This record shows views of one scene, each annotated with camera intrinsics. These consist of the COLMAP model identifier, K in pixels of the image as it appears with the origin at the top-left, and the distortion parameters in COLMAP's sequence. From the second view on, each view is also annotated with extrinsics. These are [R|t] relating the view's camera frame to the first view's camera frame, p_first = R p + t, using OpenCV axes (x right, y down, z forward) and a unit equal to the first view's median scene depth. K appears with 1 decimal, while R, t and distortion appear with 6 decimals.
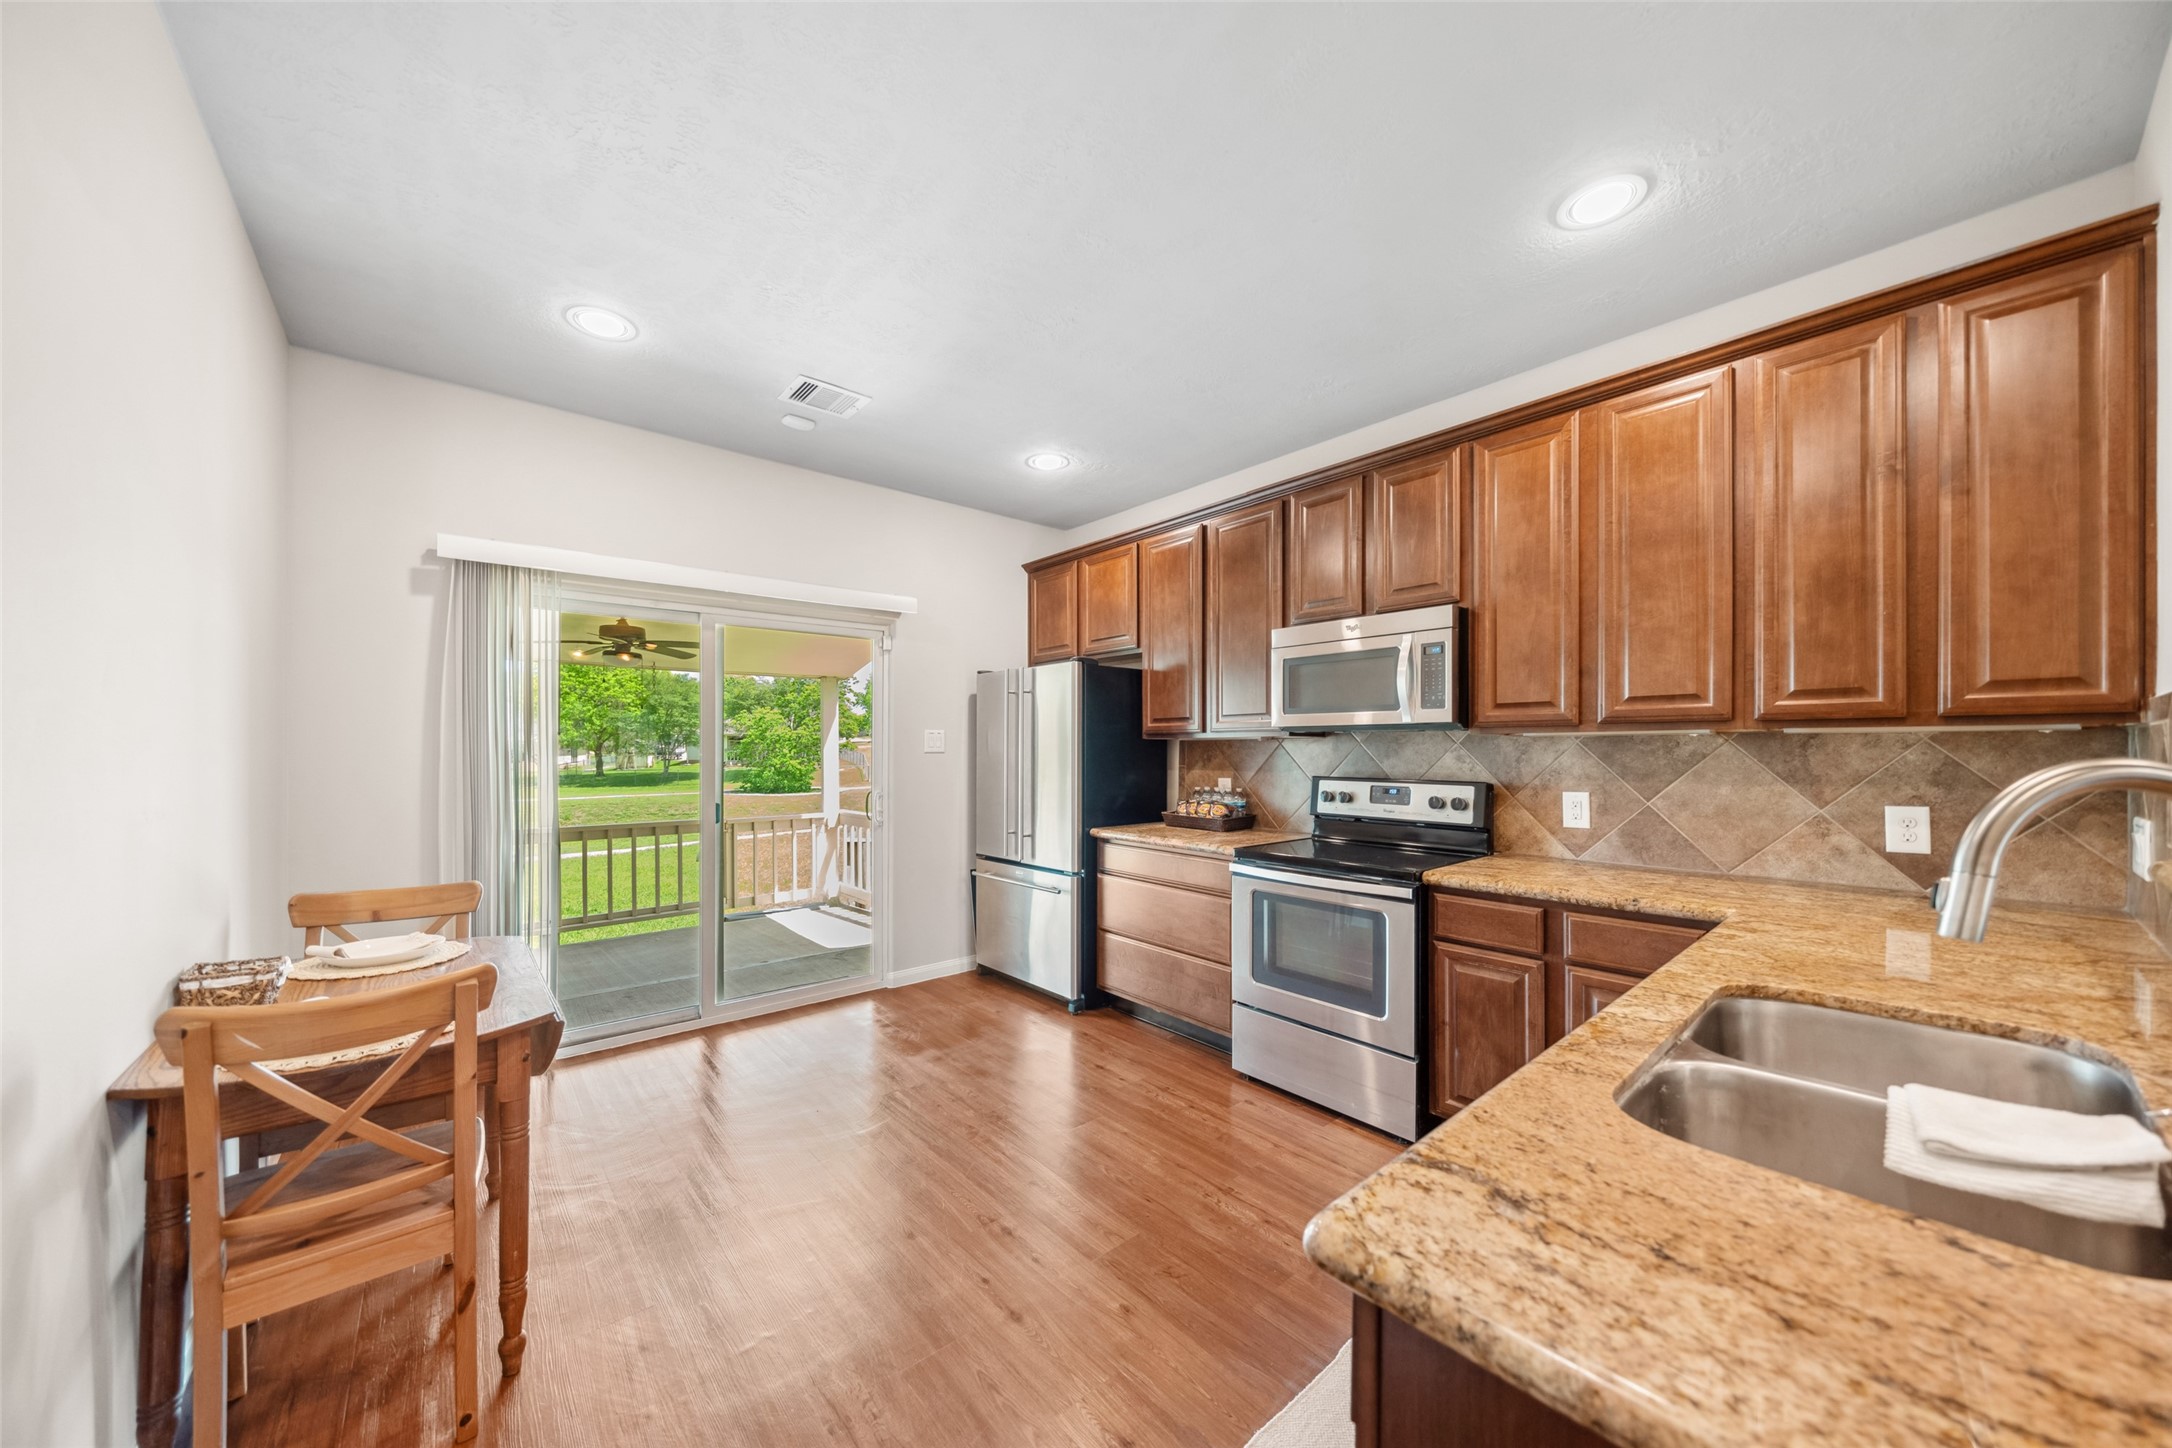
lens RADIAL K [[748.5, 0, 1087.6], [0, 748.5, 746.1], [0, 0, 1]] dist [-0.003096, -0.000313]
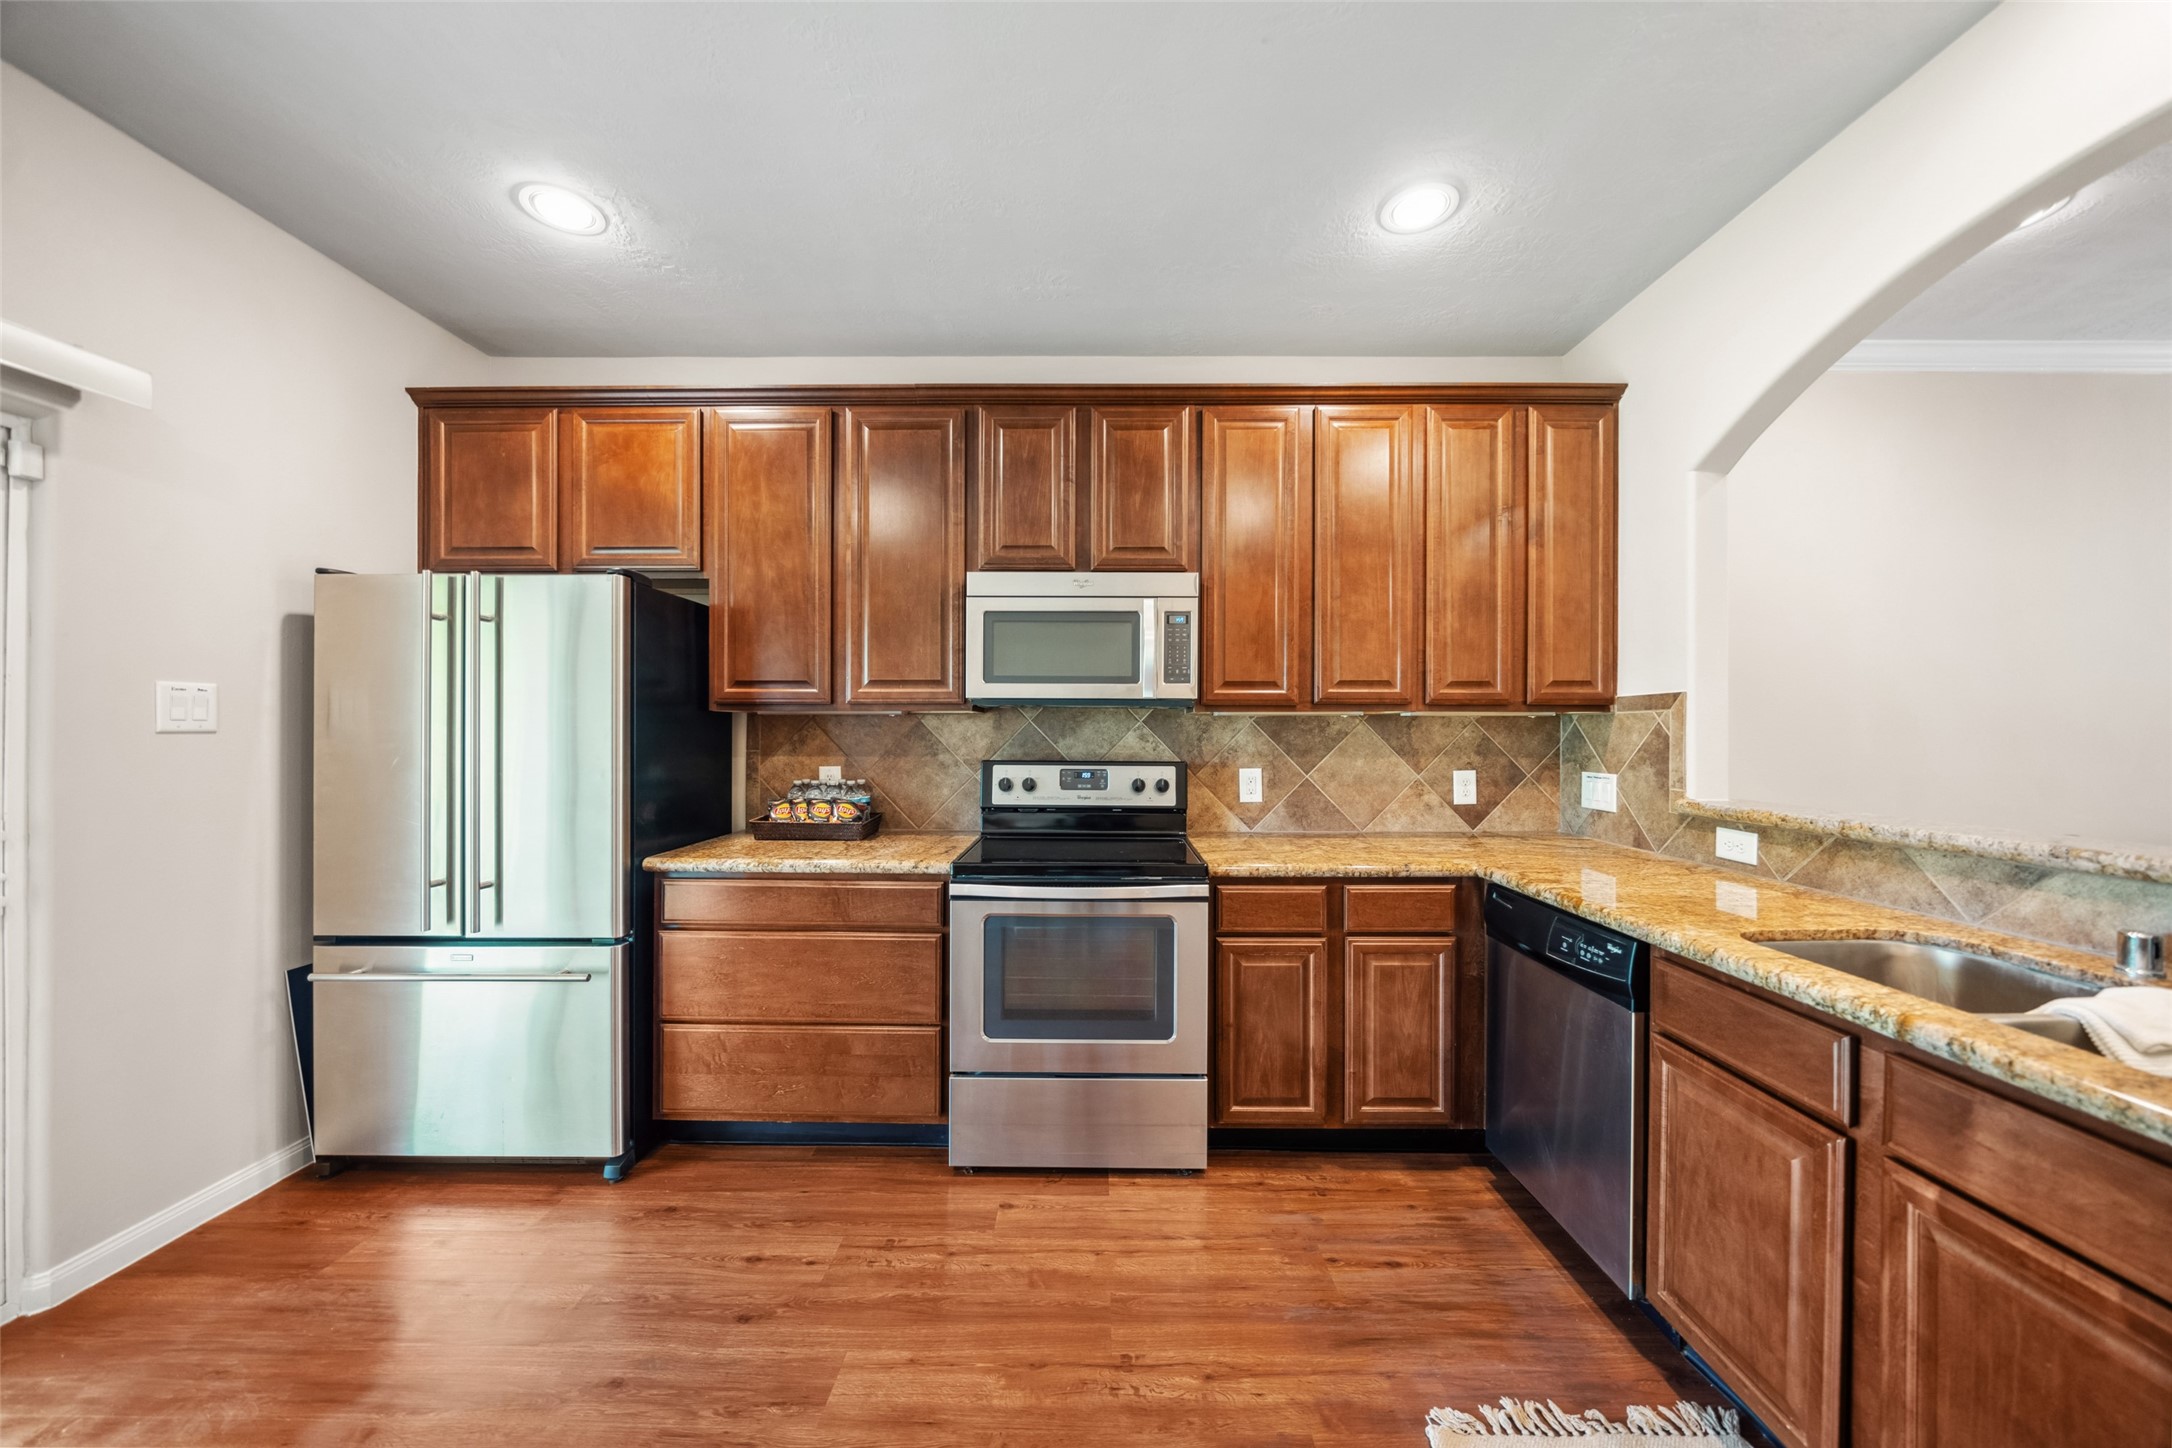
lens RADIAL K [[748.5, 0, 1092.2], [0, 748.5, 727.9], [0, 0, 1]] dist [-0.003096, -0.000313]
pose [[0.658694, 0.002787, 0.752405, -0.260081], [-0.005878, 0.999982, 0.001442, 0.003193], [-0.752388, -0.005372, 0.658699, 0.415664]]
